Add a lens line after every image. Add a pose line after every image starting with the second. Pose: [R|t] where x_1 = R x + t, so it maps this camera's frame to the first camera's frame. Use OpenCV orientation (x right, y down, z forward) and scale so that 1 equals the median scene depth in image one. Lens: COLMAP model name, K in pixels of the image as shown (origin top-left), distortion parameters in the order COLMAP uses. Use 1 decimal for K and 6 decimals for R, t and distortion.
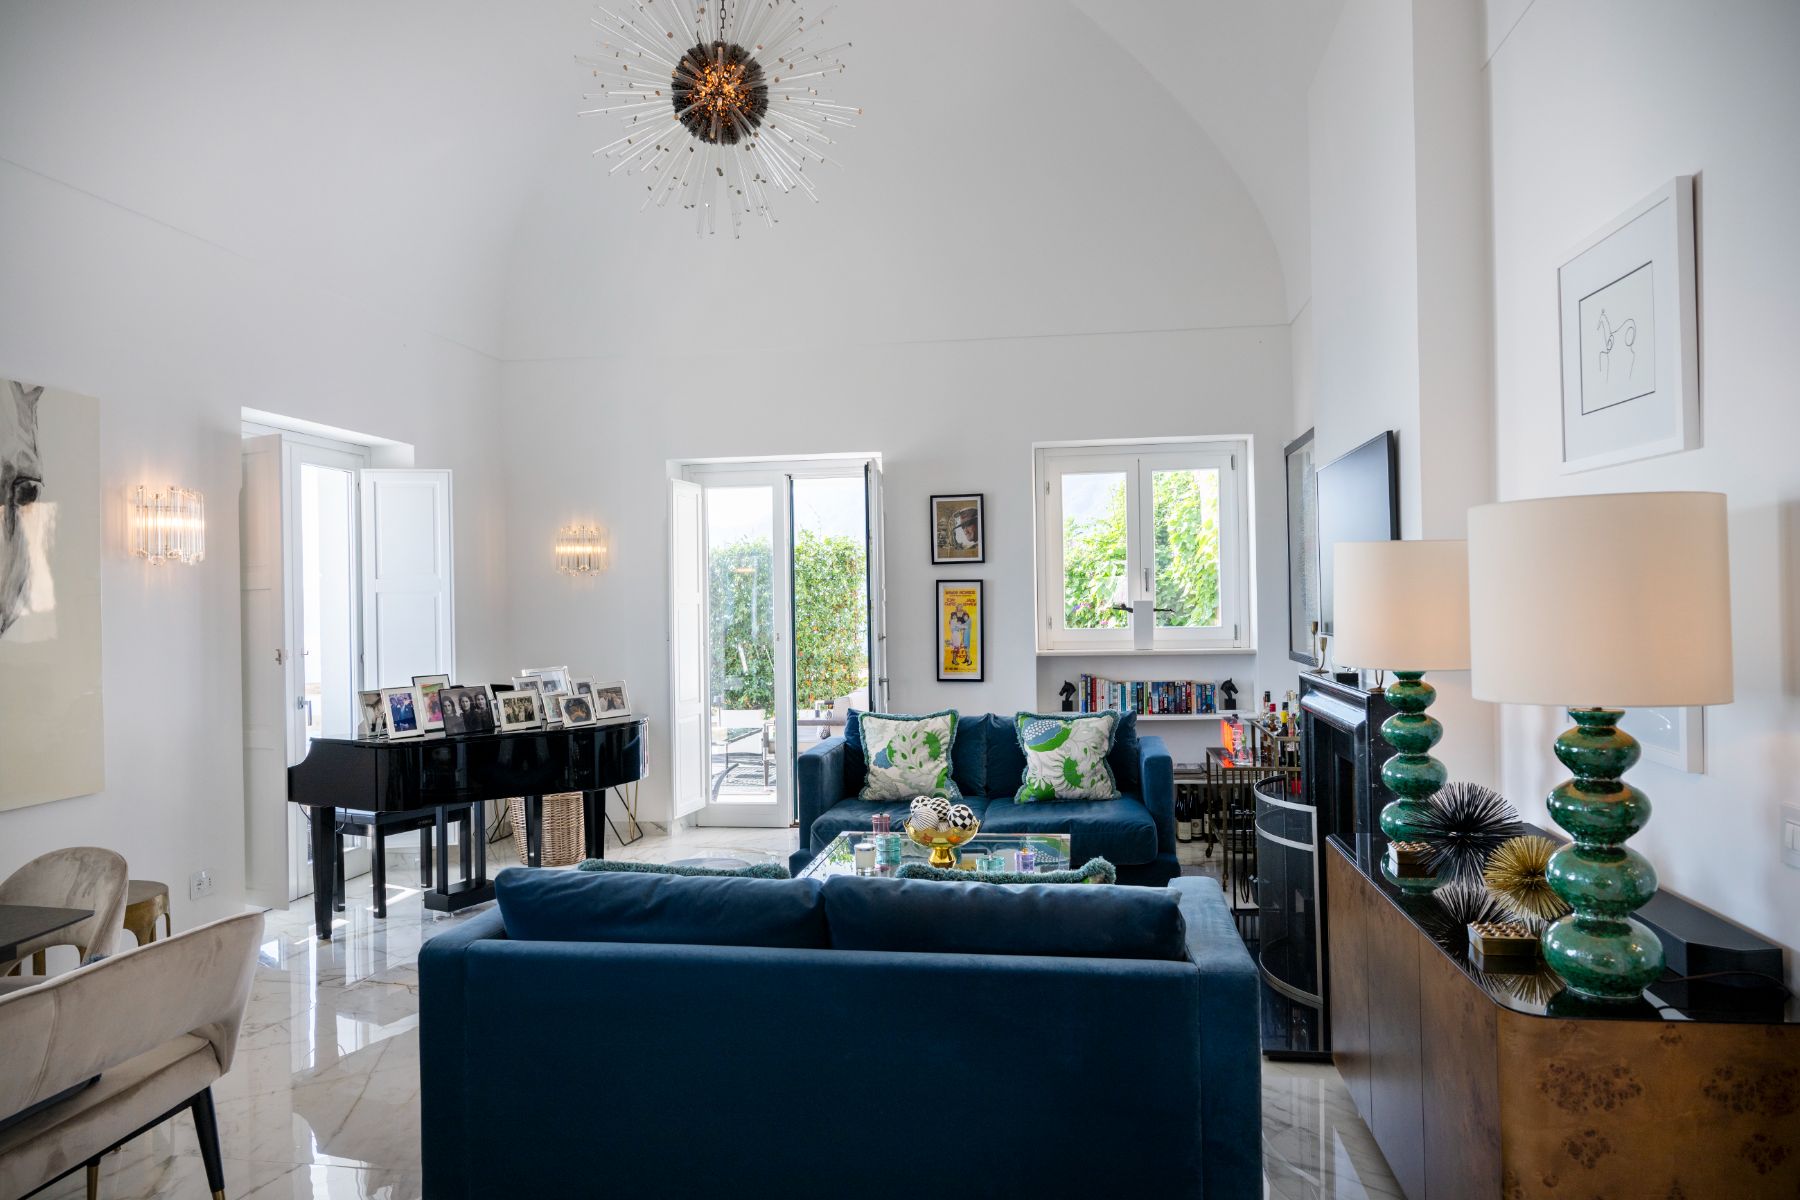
lens RADIAL K [[1198.5, 0, 900.0], [0, 1198.5, 600.0], [0, 0, 1]] dist [-0.001851, 0.000457]
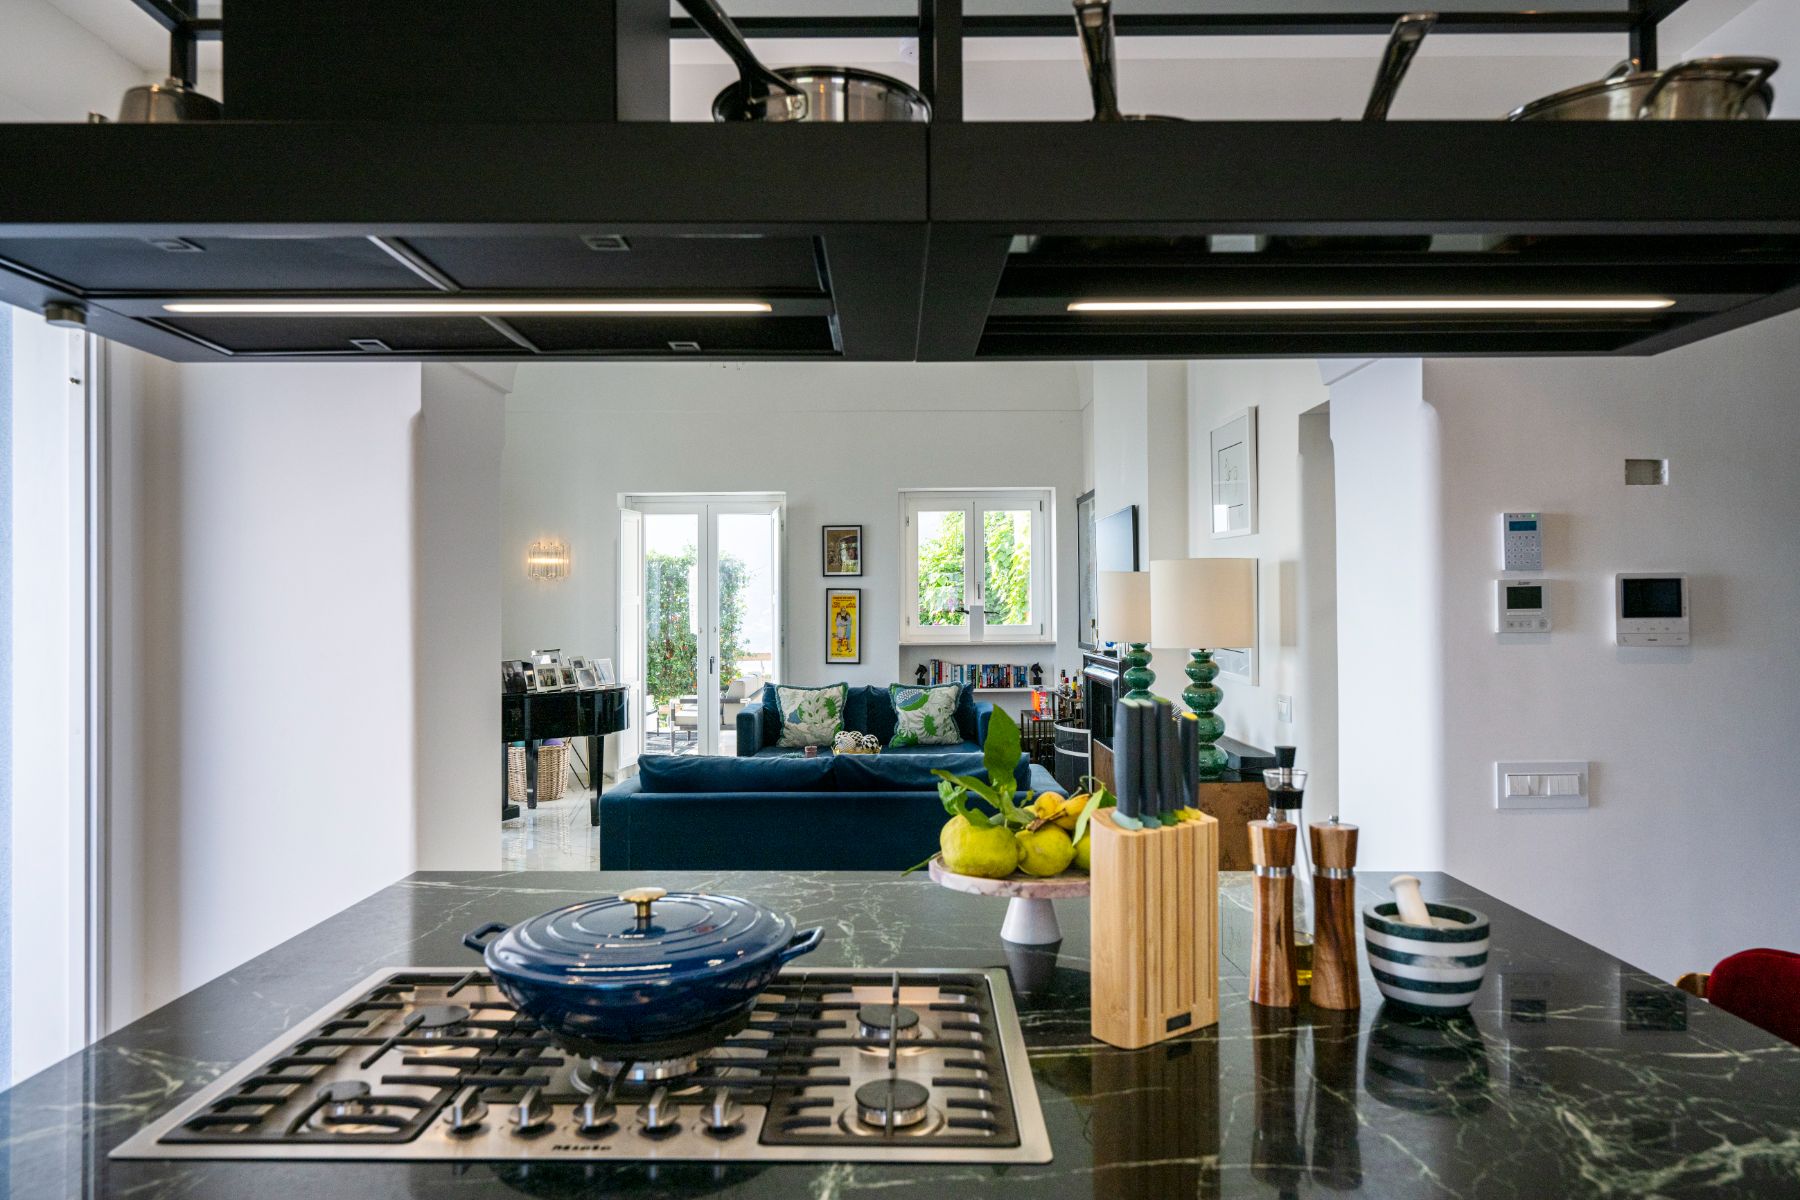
lens RADIAL K [[1198.5, 0, 900.0], [0, 1198.5, 600.0], [0, 0, 1]] dist [-0.001851, 0.000457]
pose [[0.987187, 0.011995, 0.159117, -0.111539], [-0.011083, 0.999917, -0.006613, 0.004780], [-0.159183, 0.004765, 0.987238, -0.372314]]
